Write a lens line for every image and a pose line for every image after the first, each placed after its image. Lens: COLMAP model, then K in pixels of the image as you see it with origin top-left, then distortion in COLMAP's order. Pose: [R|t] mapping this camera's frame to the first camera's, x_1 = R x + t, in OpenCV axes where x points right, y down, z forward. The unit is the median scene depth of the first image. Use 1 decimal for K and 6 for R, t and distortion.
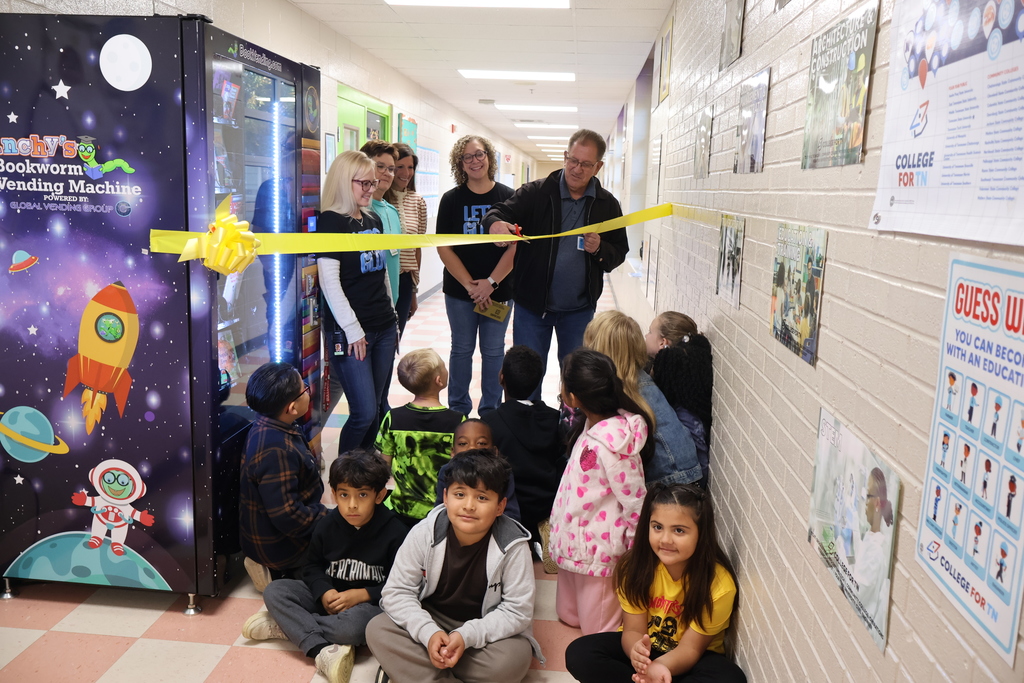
lens RADIAL K [[854.1, 0, 512.0], [0, 854.1, 341.5], [0, 0, 1]] dist [-0.004102, -0.000288]
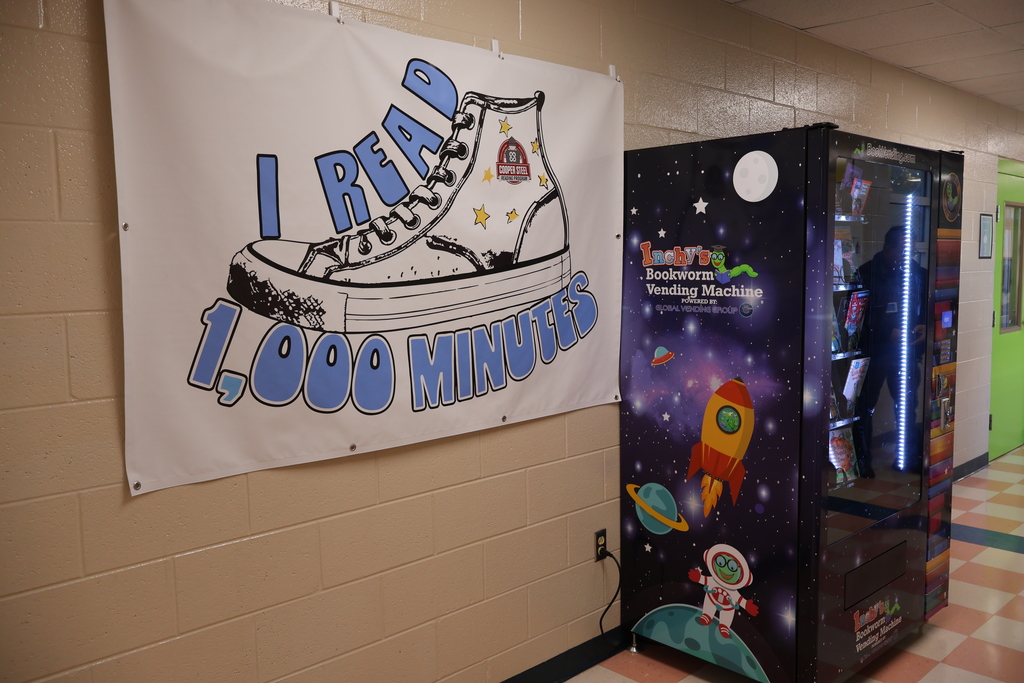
lens RADIAL K [[854.1, 0, 512.0], [0, 854.1, 341.5], [0, 0, 1]] dist [-0.004102, -0.000288]
pose [[0.747400, 0.015311, -0.664198, 0.035057], [-0.079028, 0.994685, -0.065999, -0.021730], [0.659658, 0.101818, 0.744637, 0.013162]]
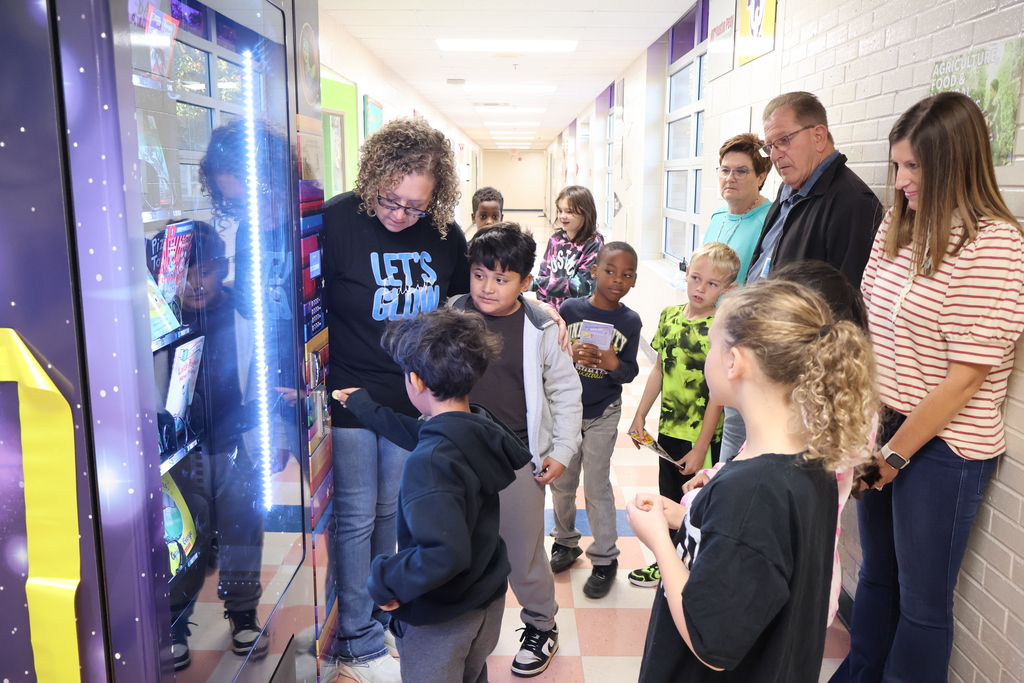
lens RADIAL K [[854.1, 0, 512.0], [0, 854.1, 341.5], [0, 0, 1]] dist [-0.004102, -0.000288]
pose [[0.996488, -0.043899, 0.071305, -0.191832], [0.042989, 0.998974, 0.014259, -0.115990], [-0.071858, -0.011144, 0.997353, 0.544984]]
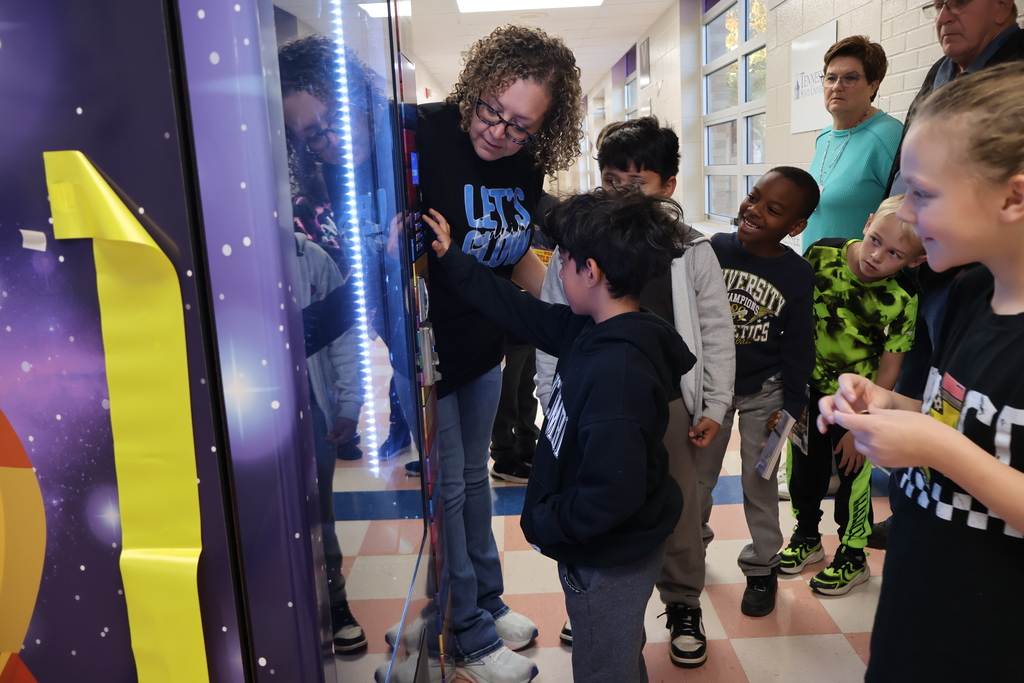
lens RADIAL K [[824.8, 0, 512.0], [0, 824.8, 341.5], [0, 0, 1]] dist [-0.004041, 0.002528]
pose [[0.994387, -0.095101, 0.046373, -0.287440], [0.094630, 0.995437, 0.012266, -0.060951], [-0.047328, -0.007809, 0.998849, 0.712917]]
